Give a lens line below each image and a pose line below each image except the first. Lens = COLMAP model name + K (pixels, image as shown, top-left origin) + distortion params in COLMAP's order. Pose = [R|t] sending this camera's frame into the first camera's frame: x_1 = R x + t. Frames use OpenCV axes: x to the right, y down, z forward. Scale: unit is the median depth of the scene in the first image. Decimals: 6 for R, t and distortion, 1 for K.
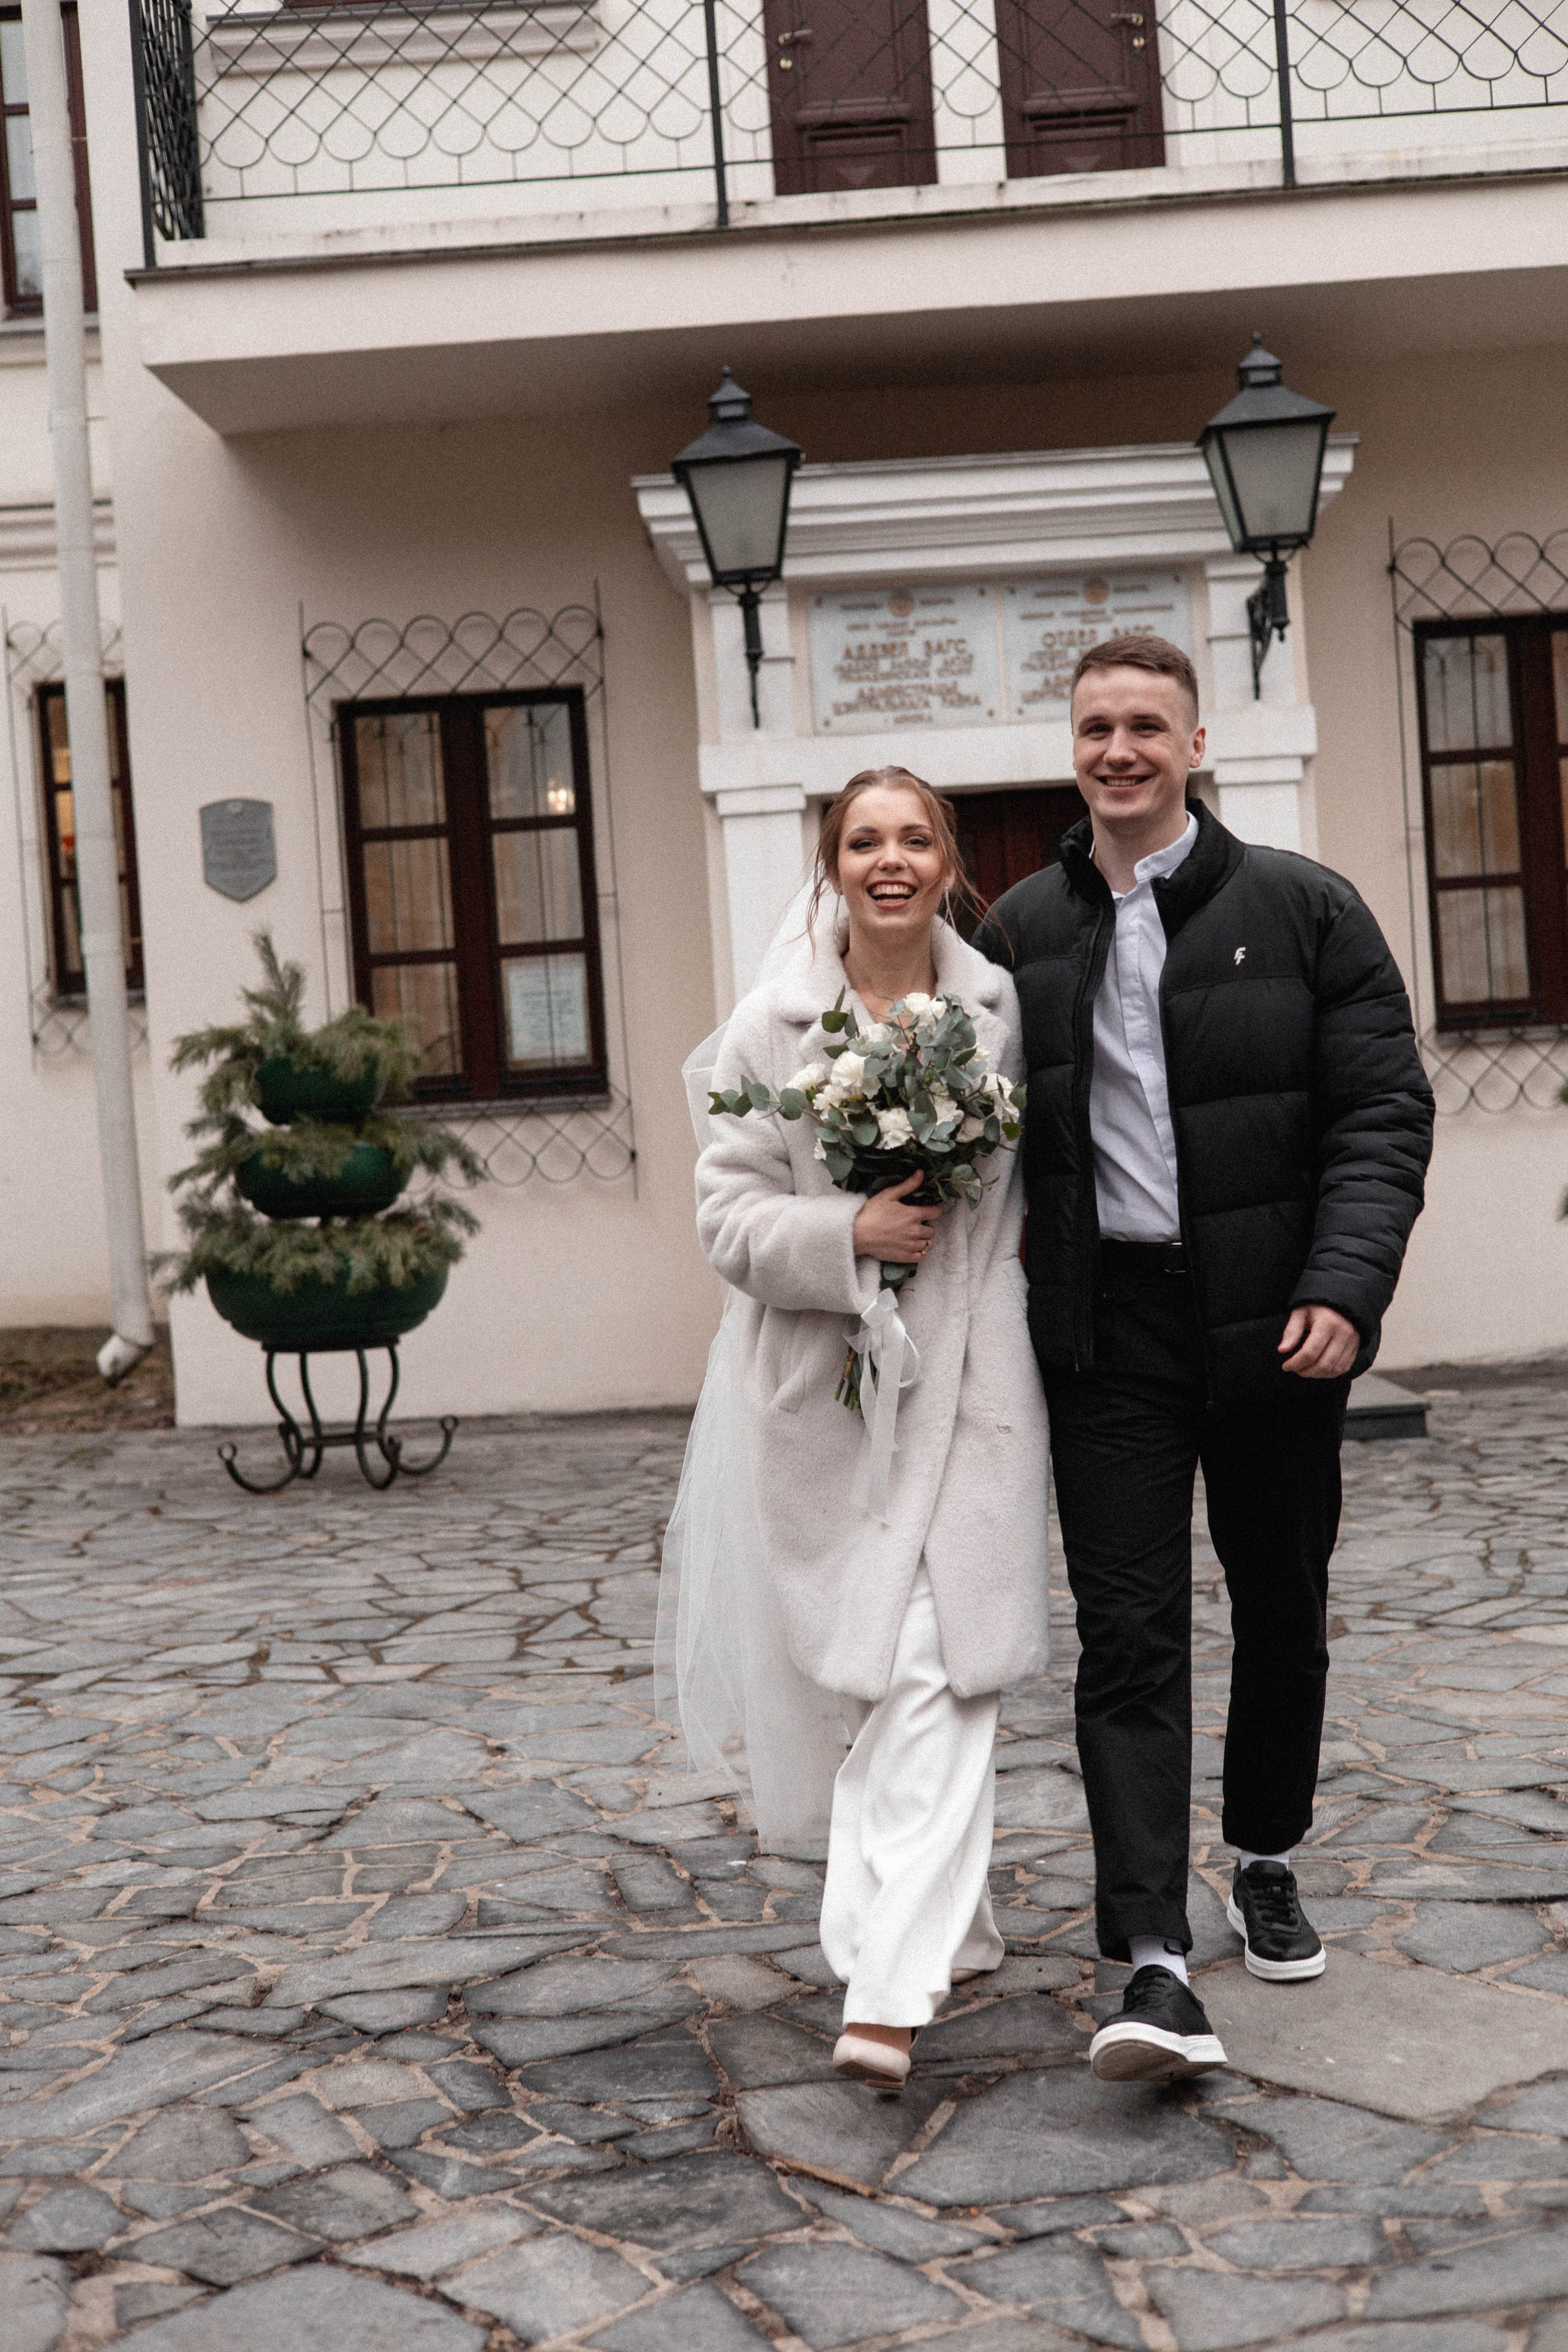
lens RADIAL K [[3316.8, 0, 781.3], [0, 3316.8, 1180.9], [0, 0, 1]] dist [0.004533, 0.035864]
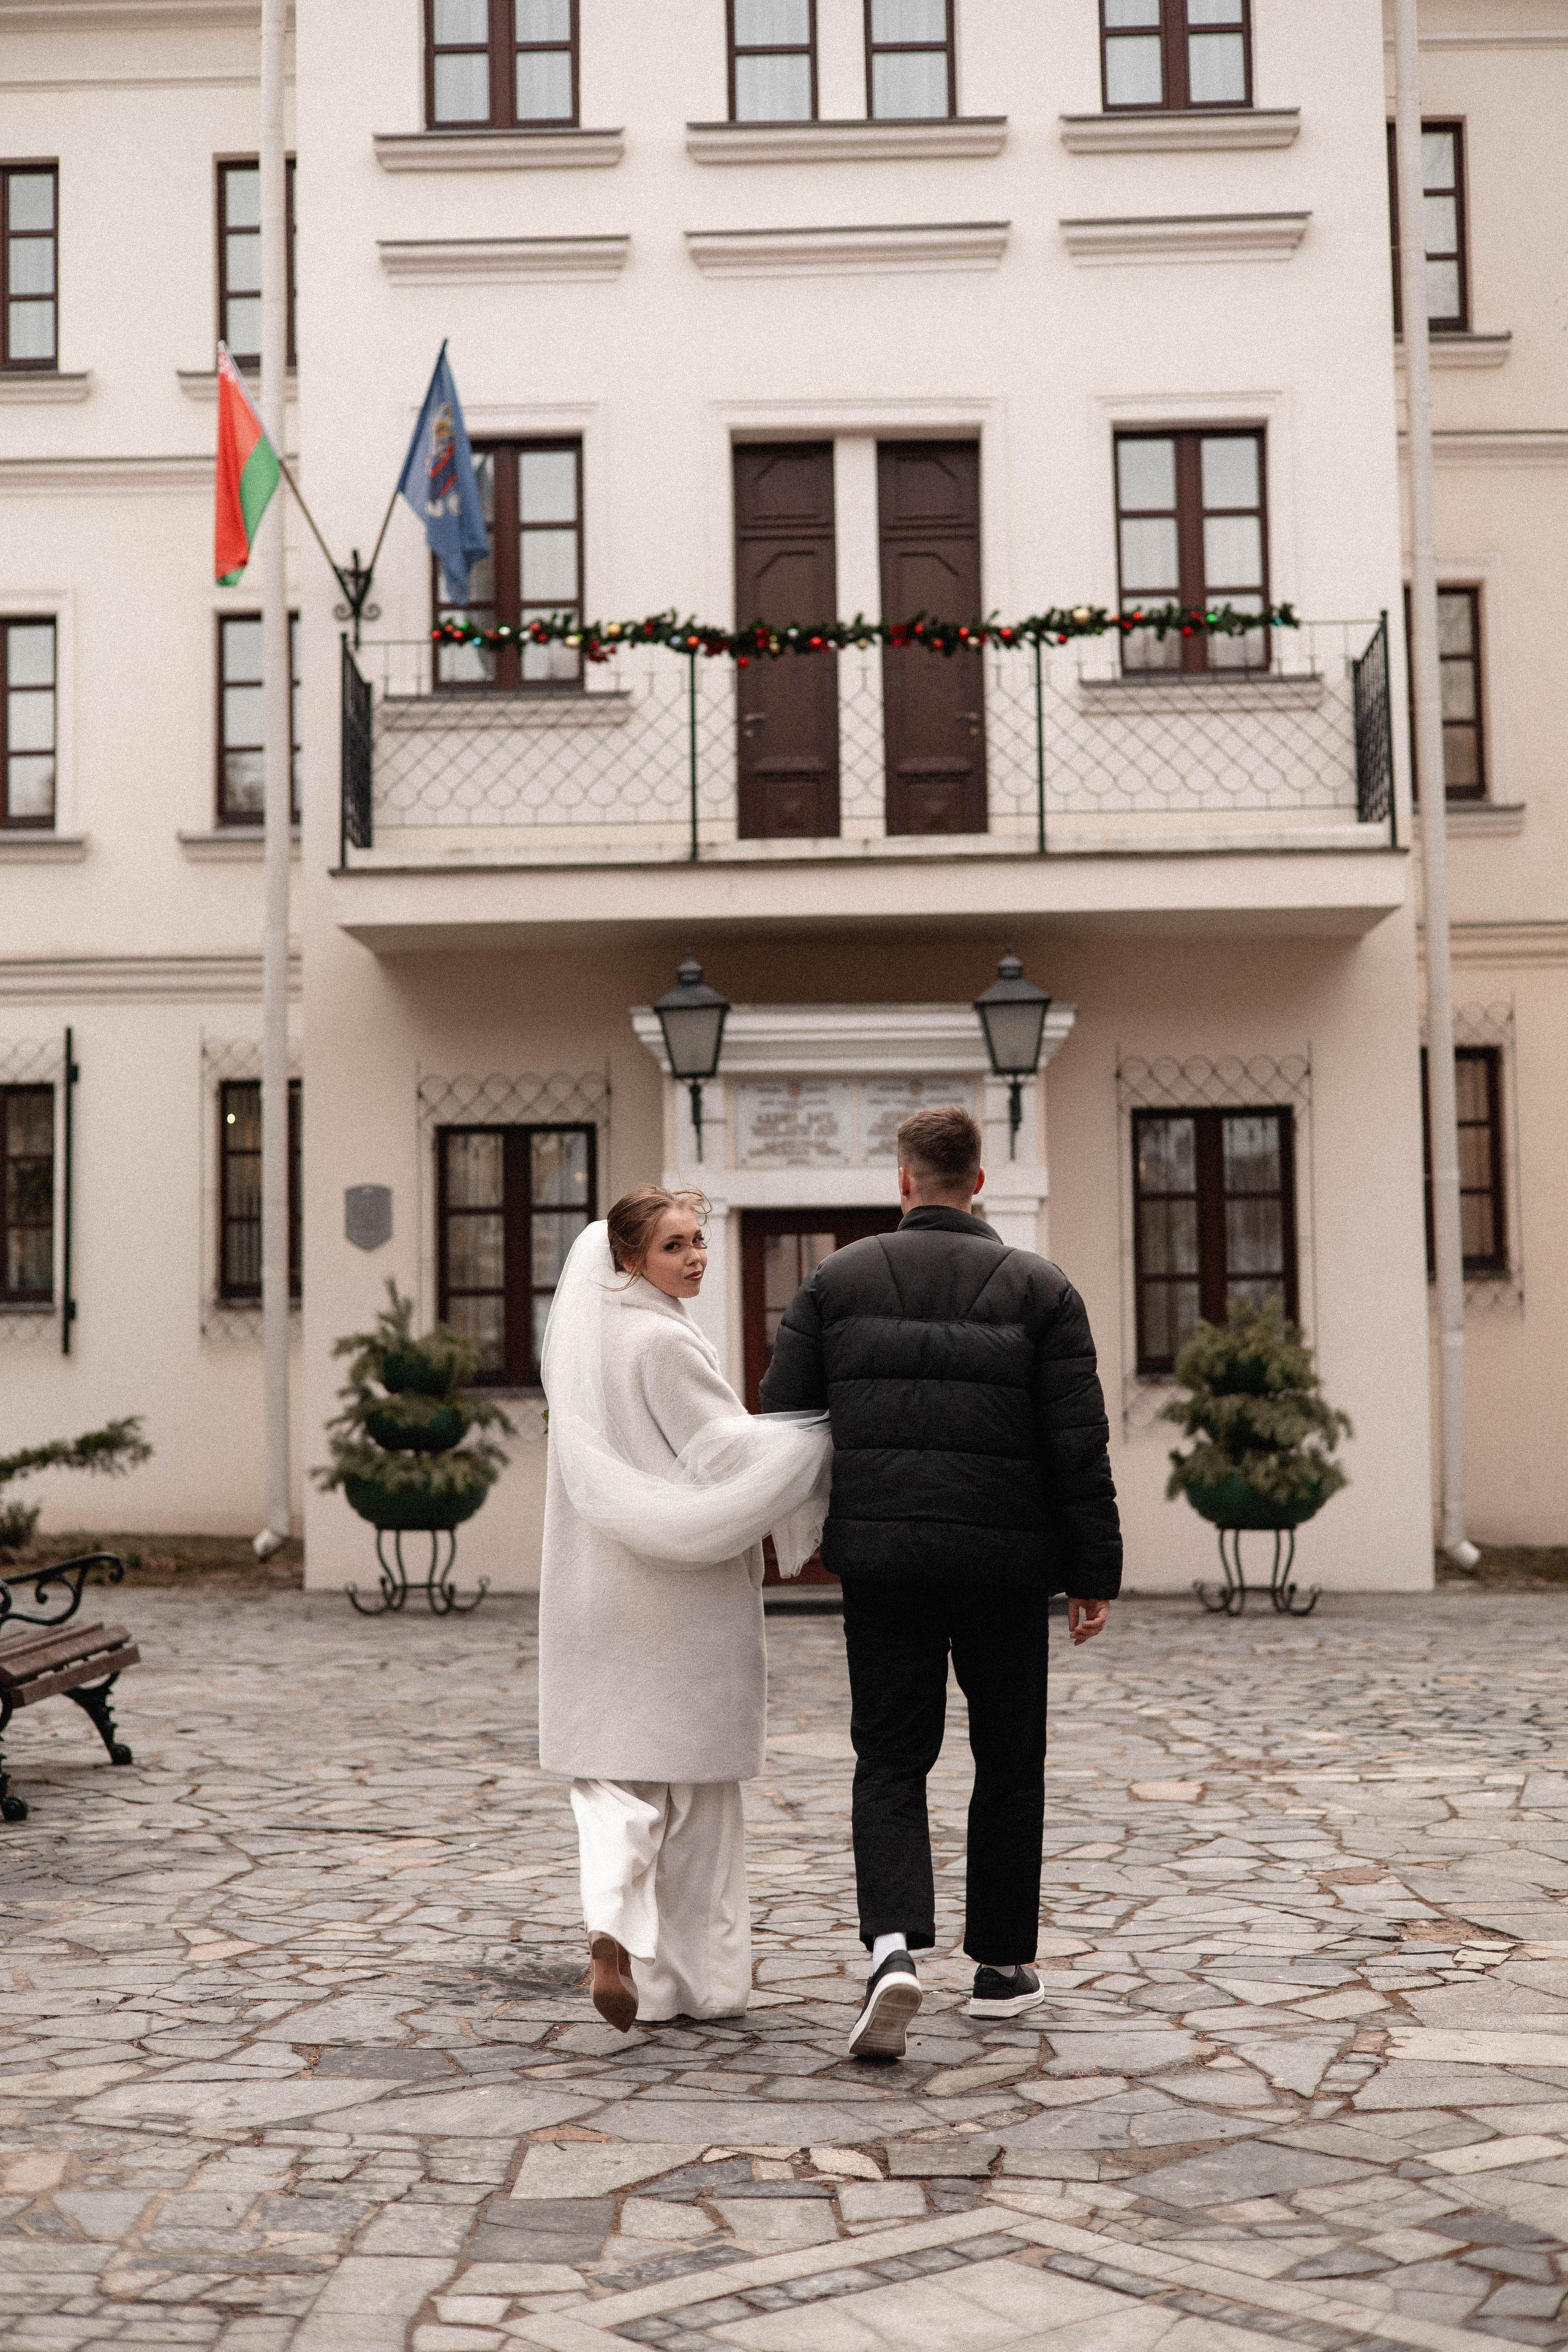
lens RADIAL K [[3440.7, 0, 790.0], [0, 3440.7, 1155.8], [0, 0, 1]] dist [-0.001769, 0.070008]
pose [[0.998653, 0.049727, -0.014807, 0.060176], [-0.050946, 0.993852, -0.098299, 0.021367], [0.009828, 0.098921, 0.995047, -0.651623]]
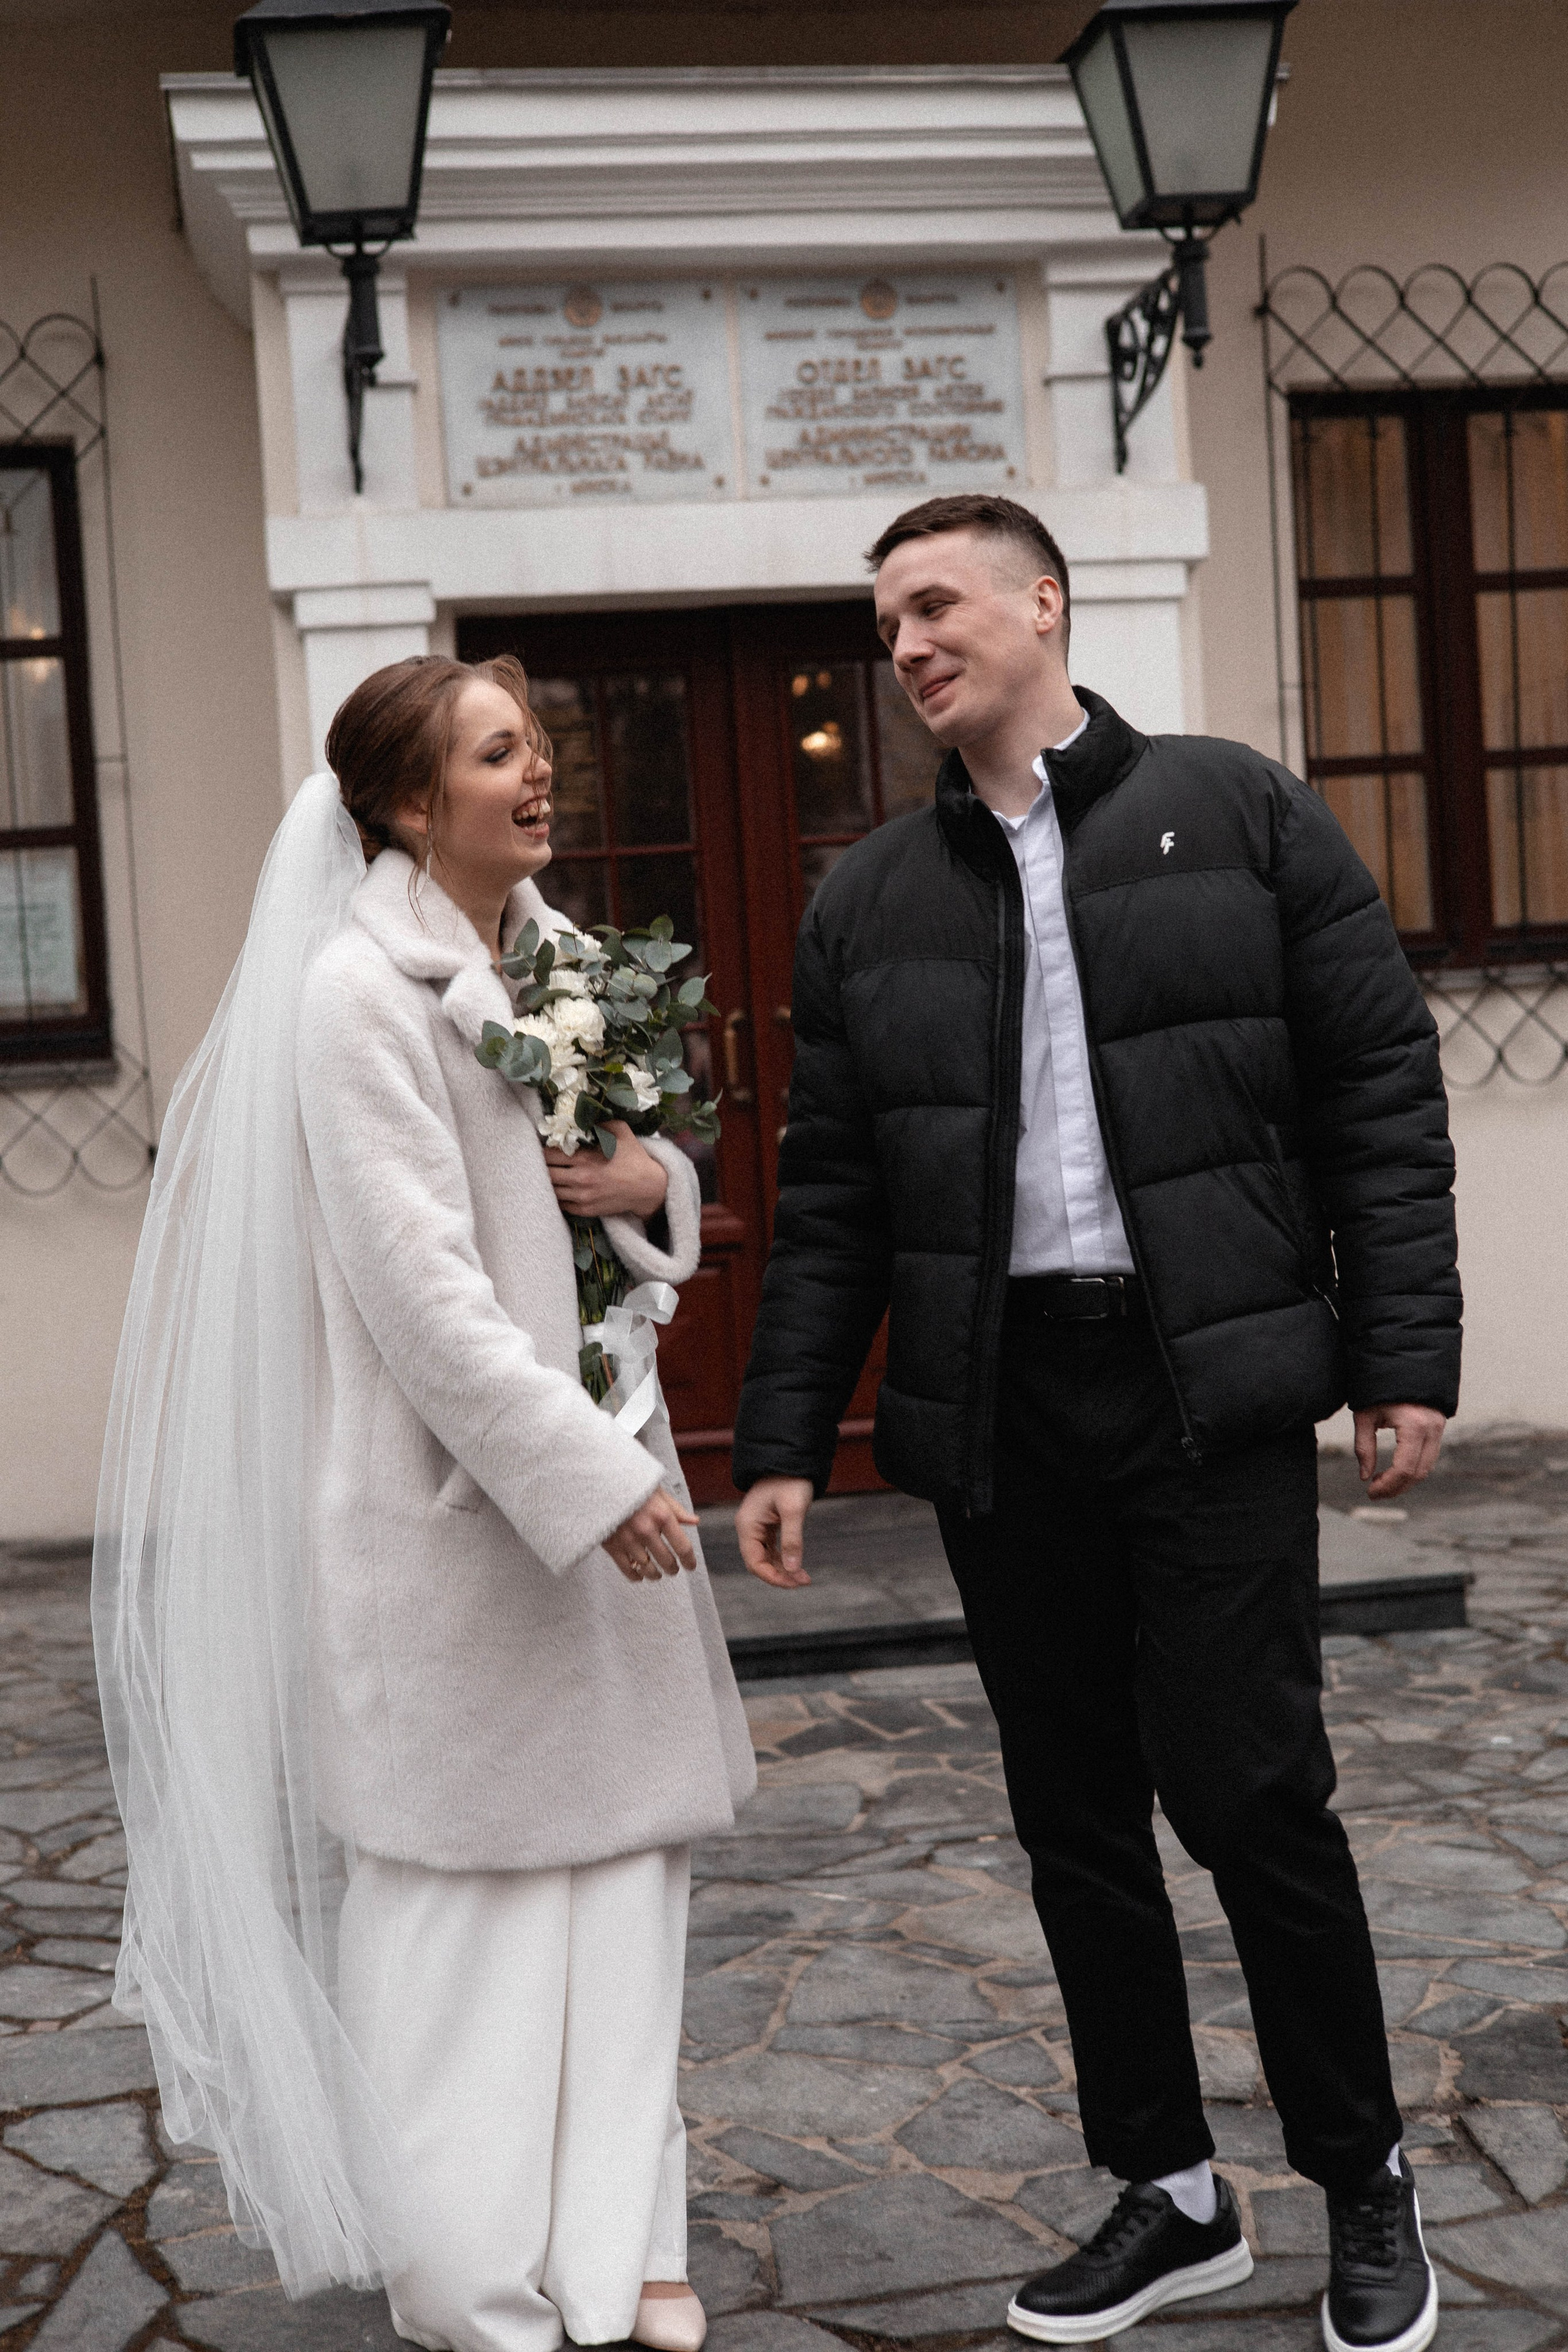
lens RADIAL K [[3287.5, 0, 784.0], [0, 3287.5, 1176.0], [0, 0, 1]] dist [0.010779, -0.009797]
pose [[0.986383, -0.001388, 0.164457, -0.030680], [-0.001649, 0.999831, 0.018331, -0.016755], [-0.164454, -0.018353, 0.986214, 0.358909]]
